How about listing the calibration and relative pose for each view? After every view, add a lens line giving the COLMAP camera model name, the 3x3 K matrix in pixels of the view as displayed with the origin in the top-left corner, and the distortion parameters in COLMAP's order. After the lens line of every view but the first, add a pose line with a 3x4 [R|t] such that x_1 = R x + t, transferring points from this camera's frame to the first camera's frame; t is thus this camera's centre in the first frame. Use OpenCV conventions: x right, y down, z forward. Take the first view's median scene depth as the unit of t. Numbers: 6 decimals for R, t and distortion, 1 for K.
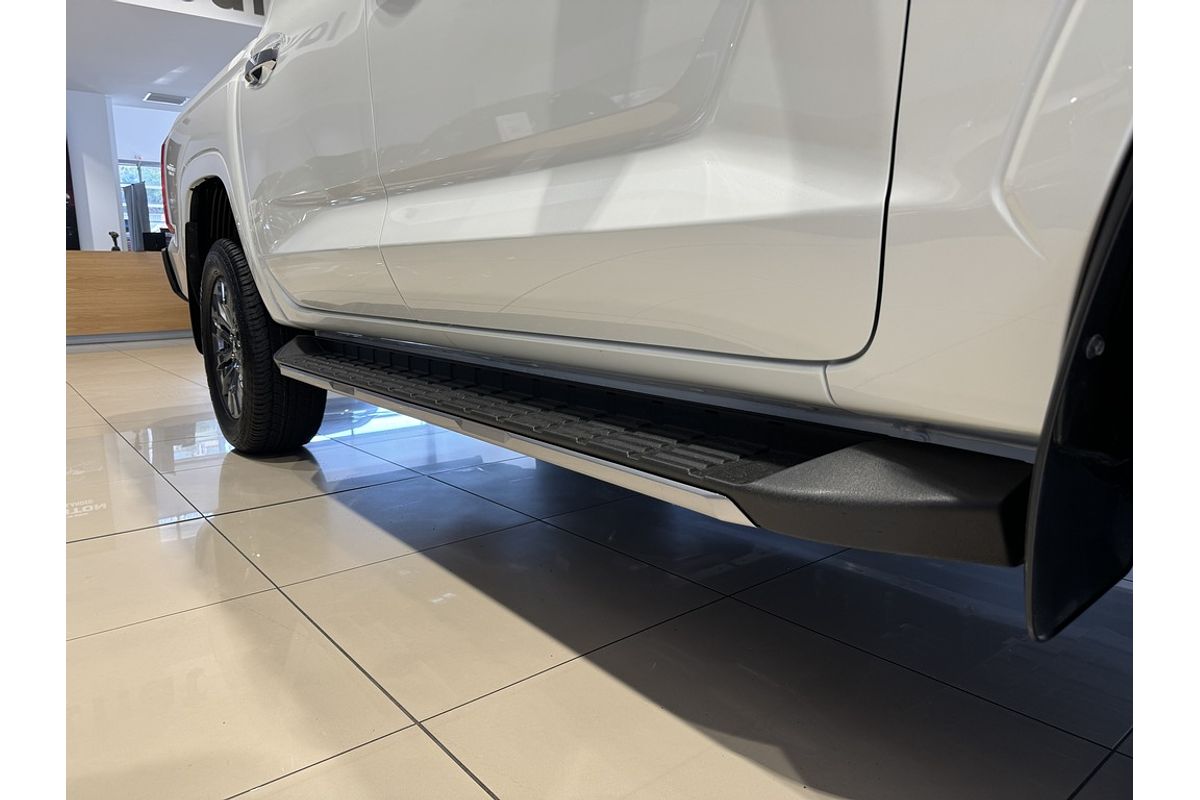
lens RADIAL K [[762.4, 0, 600.3], [0, 762.4, 396.6], [0, 0, 1]] dist [0.002590, -0.002669]
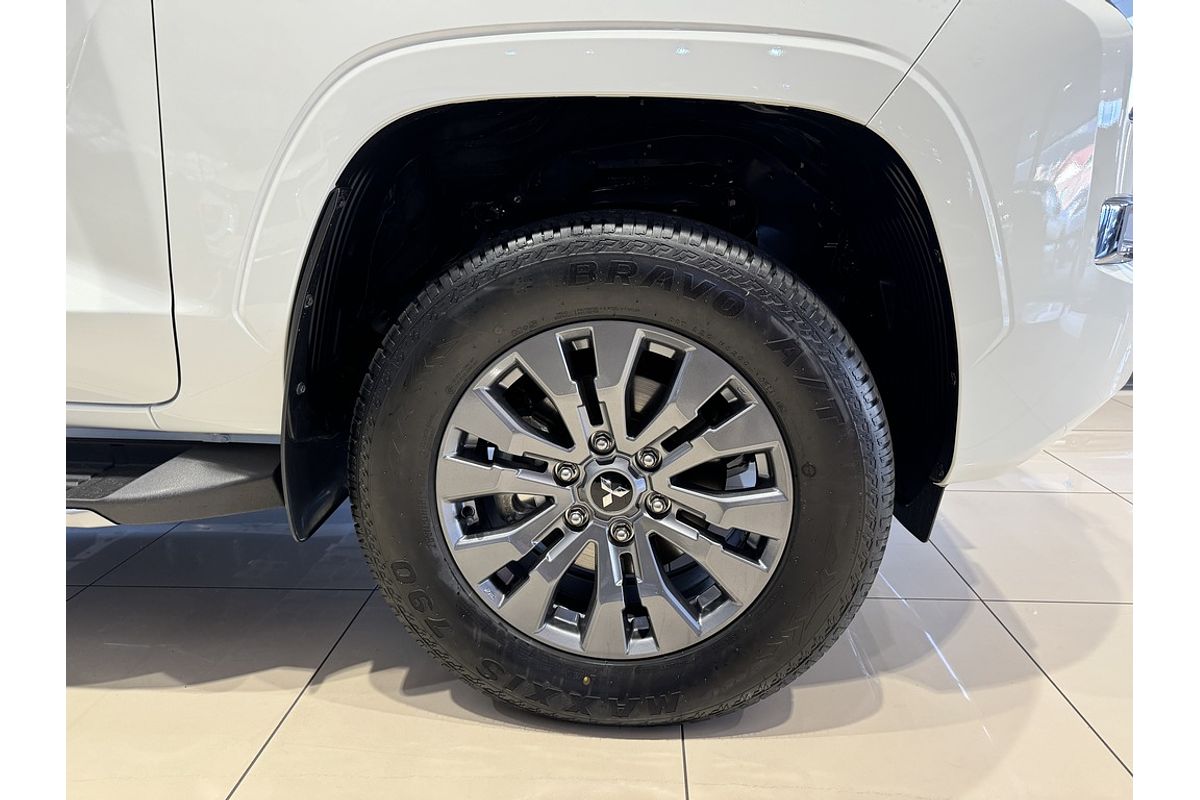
lens RADIAL K [[762.4, 0, 602.9], [0, 762.4, 395.8], [0, 0, 1]] dist [0.002590, -0.002669]
pose [[0.672404, -0.166060, 0.721316, -0.180189], [0.109682, 0.986104, 0.124775, -0.149423], [-0.732012, -0.004784, 0.681274, -0.660124]]
